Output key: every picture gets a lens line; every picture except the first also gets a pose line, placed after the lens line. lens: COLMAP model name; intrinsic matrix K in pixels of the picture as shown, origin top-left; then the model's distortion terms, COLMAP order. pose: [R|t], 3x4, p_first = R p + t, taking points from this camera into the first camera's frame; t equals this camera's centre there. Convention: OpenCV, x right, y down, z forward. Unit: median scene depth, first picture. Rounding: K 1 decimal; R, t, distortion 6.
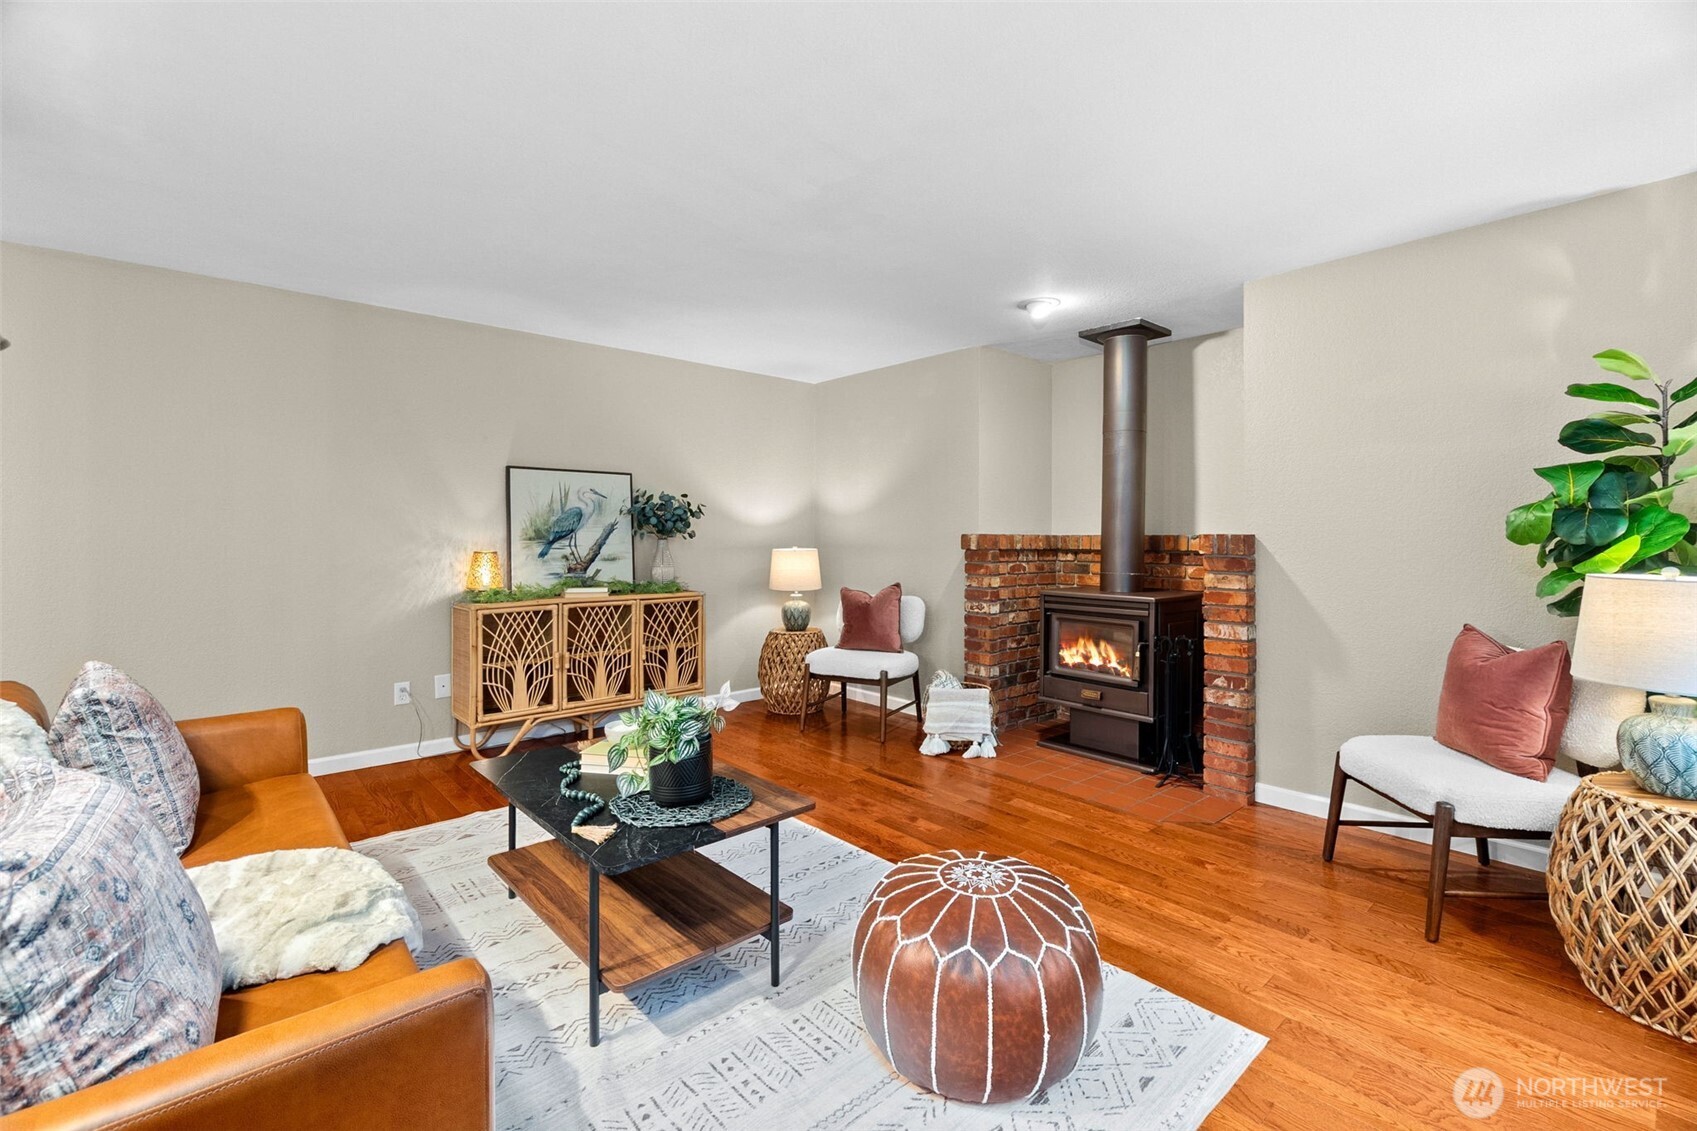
lens RADIAL K [[744.2, 0, 866.8], [0, 744.2, 538.0], [0, 0, 1]] dist [-0.002447, 0.000296]
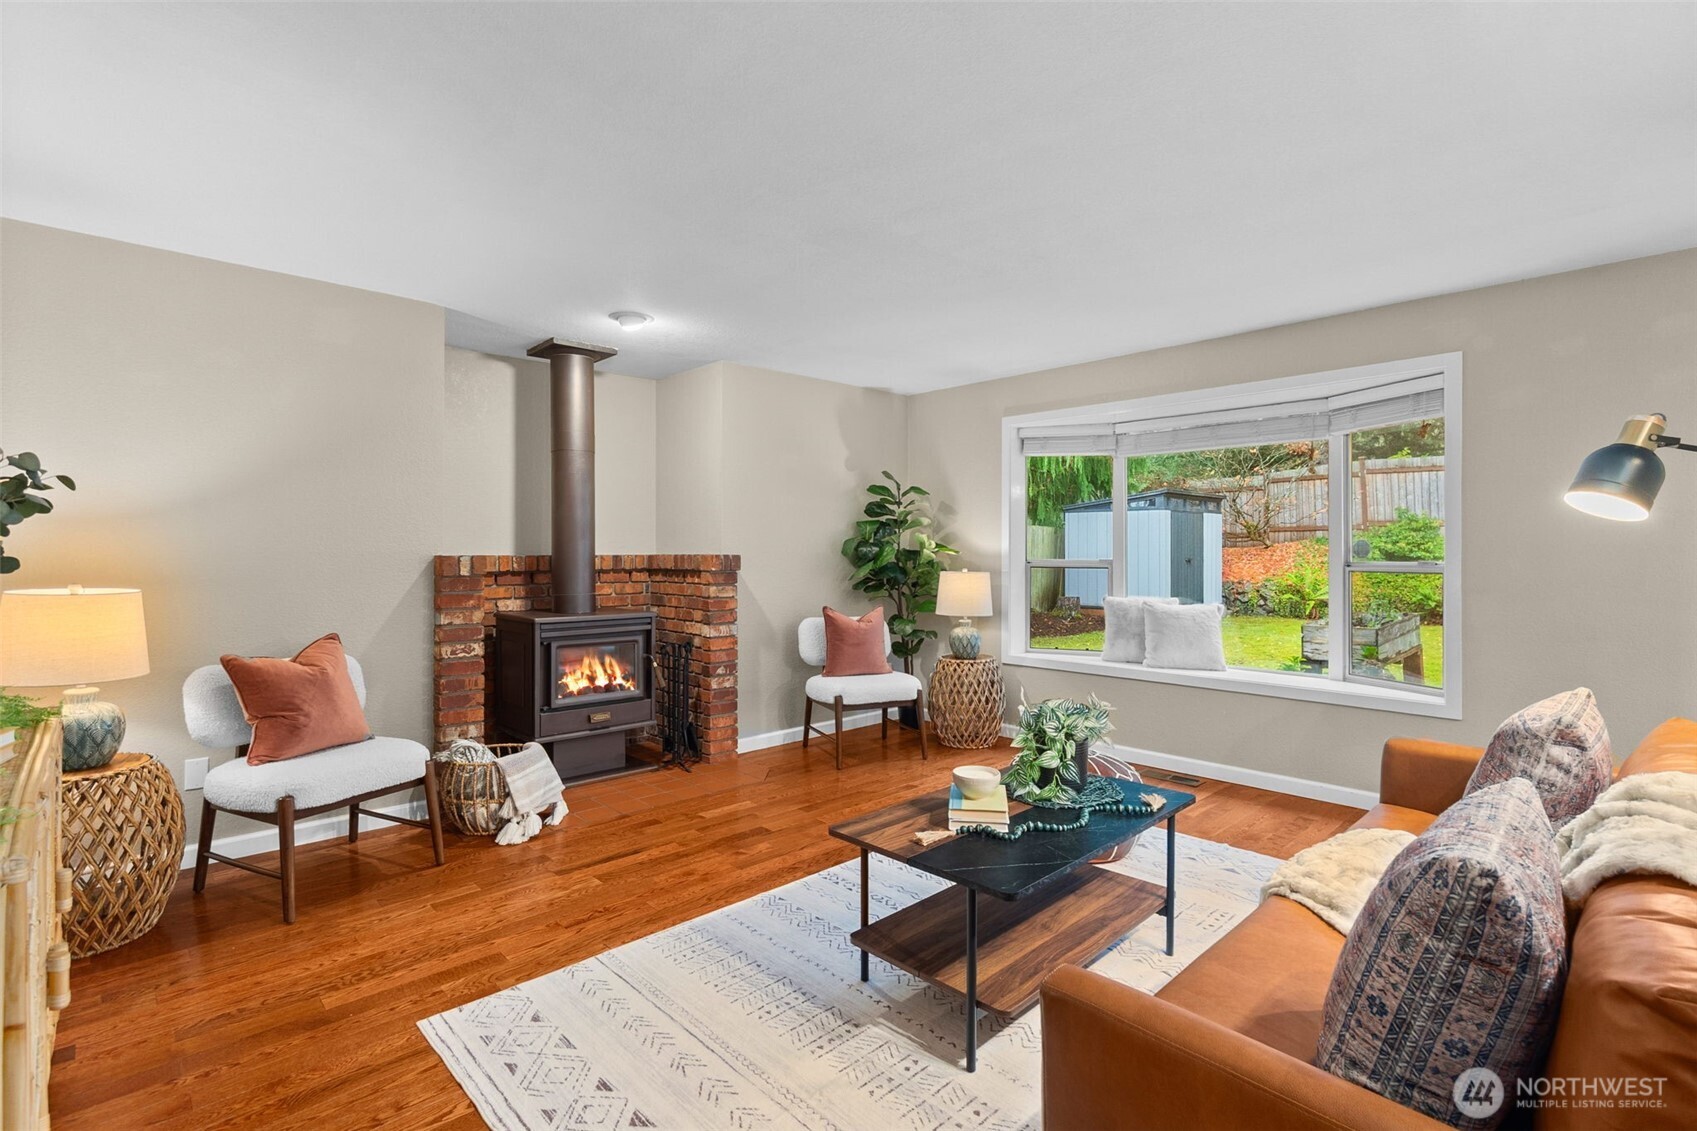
lens RADIAL K [[780.1, 0, 853.4], [0, 780.1, 548.7], [0, 0, 1]] dist [0.023456, 0.000201]
pose [[-0.023858, 0.004075, 0.999707, -0.729321], [-0.000152, 0.999992, -0.004080, -0.008700], [-0.999715, -0.000249, -0.023857, 0.670334]]
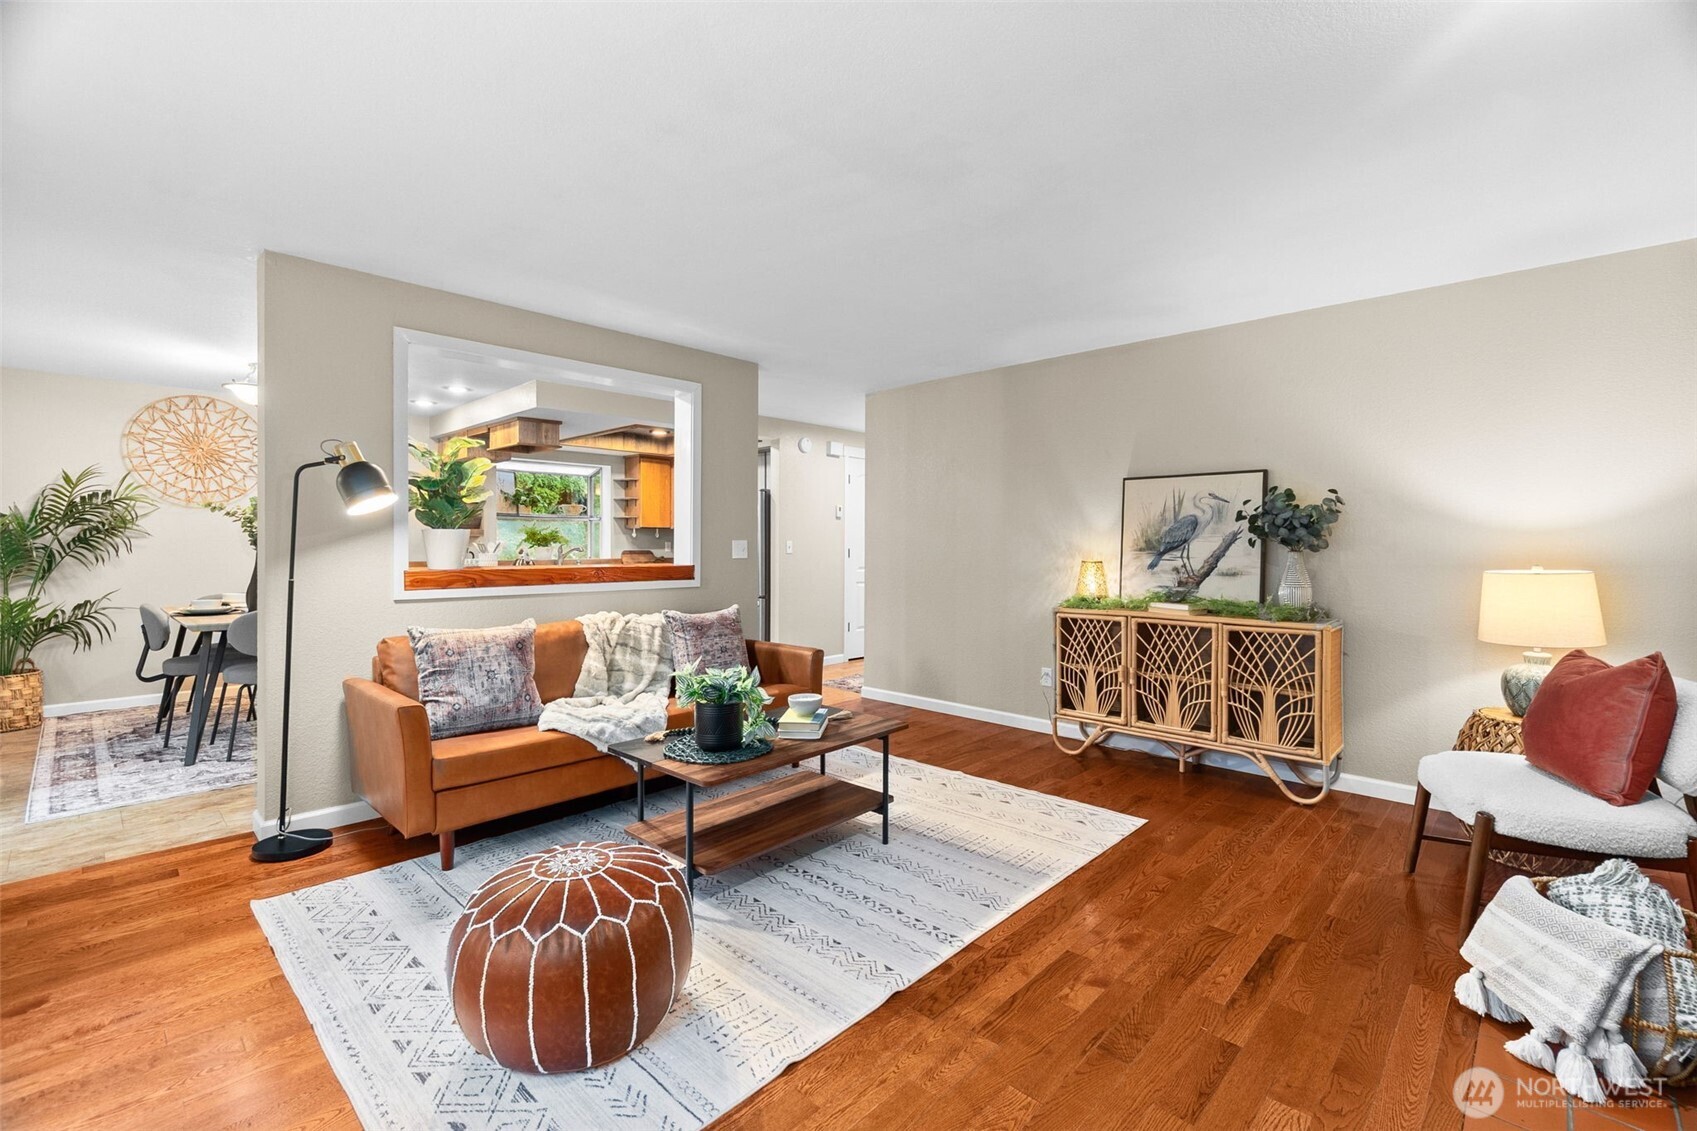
lens RADIAL K [[744.2, 0, 844.3], [0, 744.2, 556.6], [0, 0, 1]] dist [-0.002447, 0.000296]
pose [[0.062027, 0.011704, -0.998006, 0.524898], [-0.006157, 0.999917, 0.011344, 0.001606], [0.998055, 0.005441, 0.062094, 0.563716]]
